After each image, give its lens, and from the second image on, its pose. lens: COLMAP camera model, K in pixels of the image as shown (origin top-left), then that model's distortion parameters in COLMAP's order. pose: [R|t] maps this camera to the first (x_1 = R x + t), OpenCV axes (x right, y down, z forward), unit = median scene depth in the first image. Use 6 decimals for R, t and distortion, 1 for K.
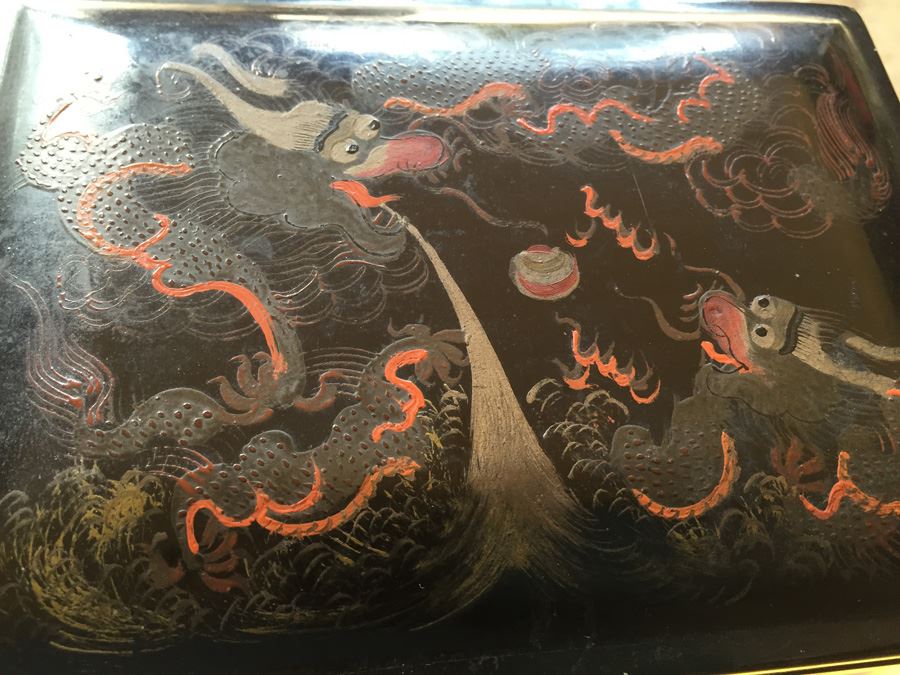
lens RADIAL K [[830.8, 0, 452.4], [0, 830.8, 336.0], [0, 0, 1]] dist [0.000872, 0.000000]
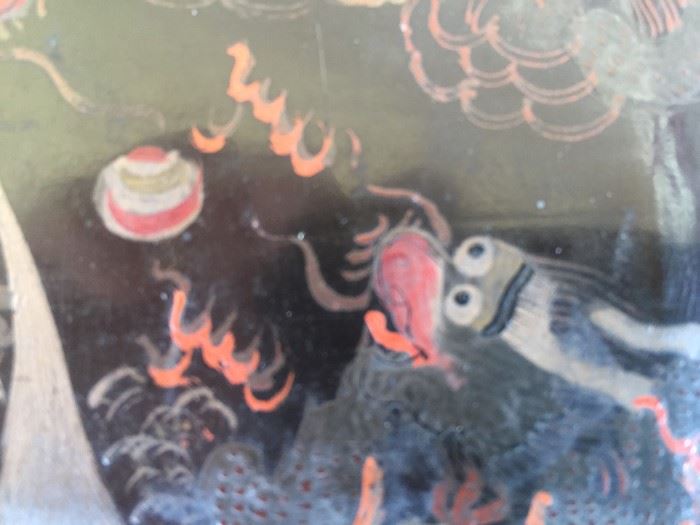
lens RADIAL K [[646.2, 0, 356.8], [0, 646.2, 259.7], [0, 0, 1]] dist [0.000872, 0.000000]
pose [[0.995499, 0.059352, -0.073882, 0.337827], [-0.030457, 0.938613, 0.343626, -0.223484], [0.089742, -0.339829, 0.936196, 0.533373]]
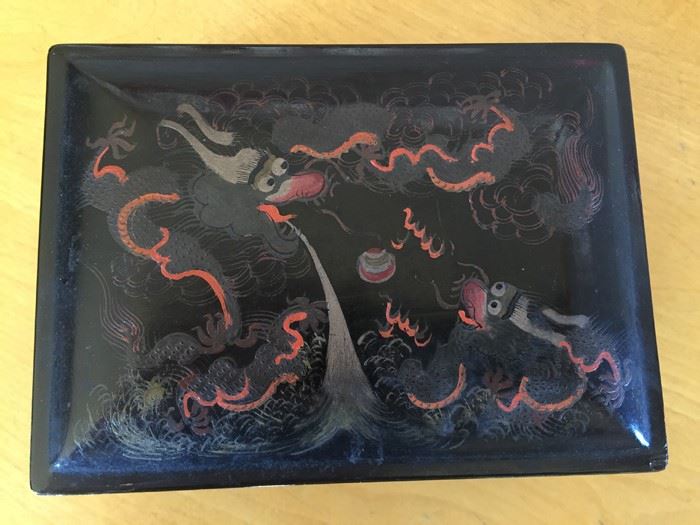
lens RADIAL K [[646.2, 0, 354.6], [0, 646.2, 265.8], [0, 0, 1]] dist [0.000872, 0.000000]
pose [[0.996718, 0.056363, -0.058102, 0.153916], [-0.035954, 0.951329, 0.306074, -0.526335], [0.072525, -0.302981, 0.950233, -0.339221]]
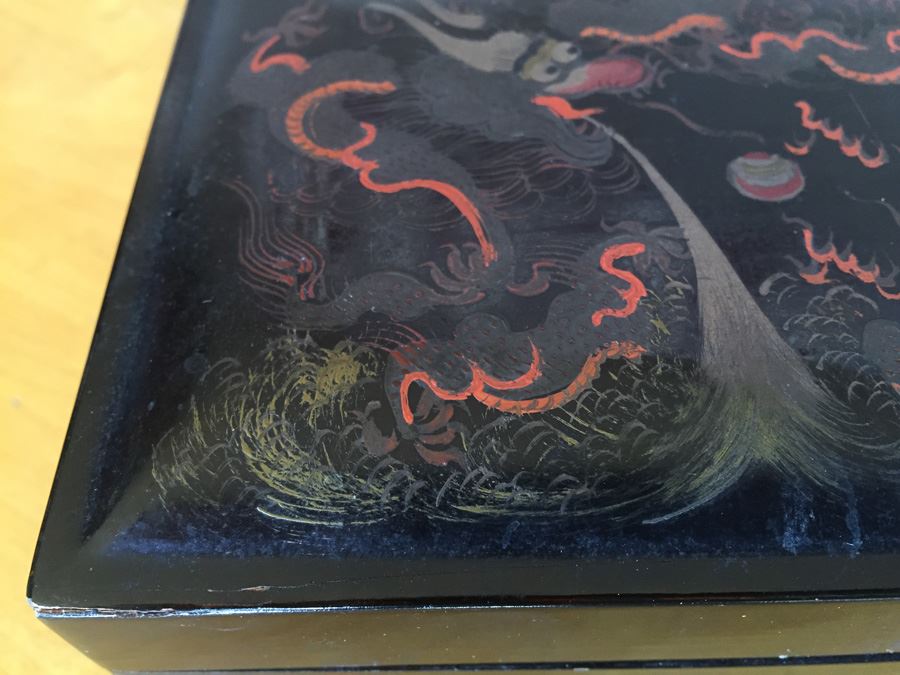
lens RADIAL K [[830.8, 0, 435.2], [0, 830.8, 341.7], [0, 0, 1]] dist [0.000872, 0.000000]
pose [[0.990361, 0.006156, -0.138374, -0.131828], [-0.025488, 0.990051, -0.138378, 0.257774], [0.136146, 0.140571, 0.980665, 0.065946]]
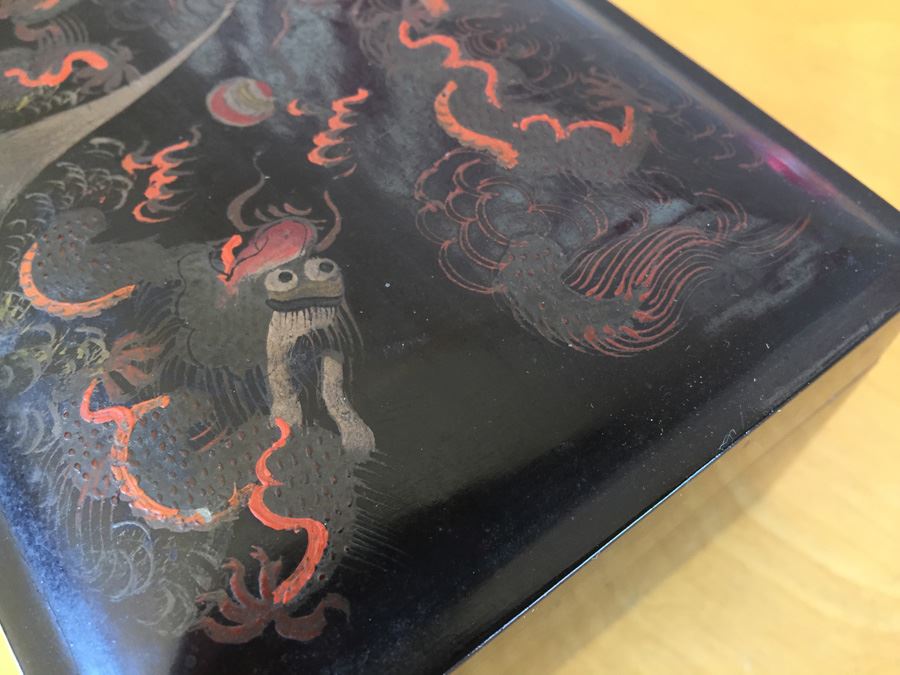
lens RADIAL K [[830.8, 0, 470.7], [0, 830.8, 352.6], [0, 0, 1]] dist [0.000872, 0.000000]
pose [[0.525766, 0.660477, -0.536041, 1.011276], [-0.736995, 0.668363, 0.100648, -0.184362], [0.424745, 0.342142, 0.838171, 0.426515]]
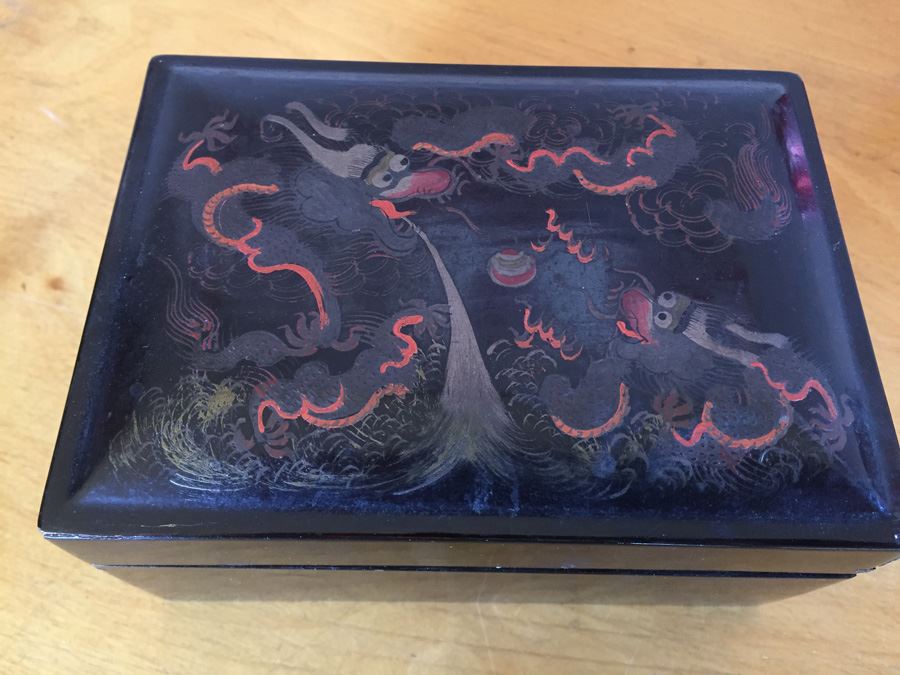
lens RADIAL K [[830.8, 0, 452.9], [0, 830.8, 331.5], [0, 0, 1]] dist [0.000872, 0.000000]
pose [[0.991181, 0.051842, -0.121951, 0.201686], [-0.054548, 0.998331, -0.018956, 0.068696], [0.120765, 0.025441, 0.992355, -0.458163]]
